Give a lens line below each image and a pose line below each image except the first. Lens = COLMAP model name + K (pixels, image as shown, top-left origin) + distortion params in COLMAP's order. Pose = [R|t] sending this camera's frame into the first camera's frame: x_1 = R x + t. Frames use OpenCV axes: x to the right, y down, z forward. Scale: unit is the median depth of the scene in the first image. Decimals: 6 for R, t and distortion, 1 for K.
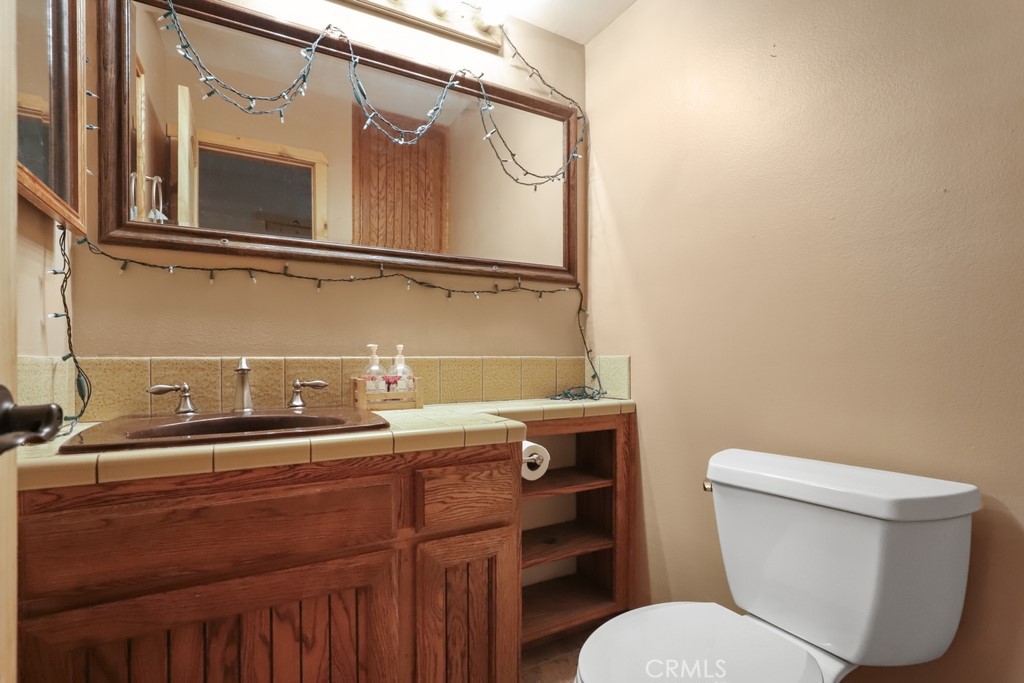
lens RADIAL K [[479.7, 0, 506.3], [0, 479.7, 356.9], [0, 0, 1]] dist [-0.029808, 0.008048]
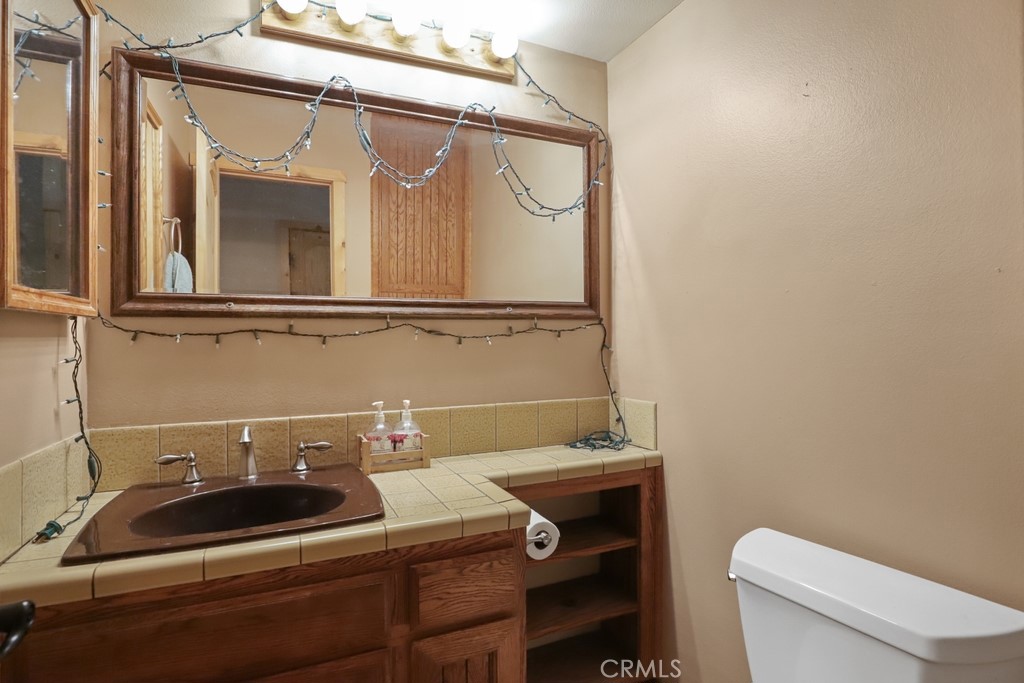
lens RADIAL K [[509.7, 0, 494.6], [0, 509.7, 338.2], [0, 0, 1]] dist [-0.042953, 0.011614]
pose [[0.995346, -0.003874, -0.096286, 0.054339], [0.002671, 0.999917, -0.012624, -0.142605], [0.096326, 0.012308, 0.995274, 0.001118]]
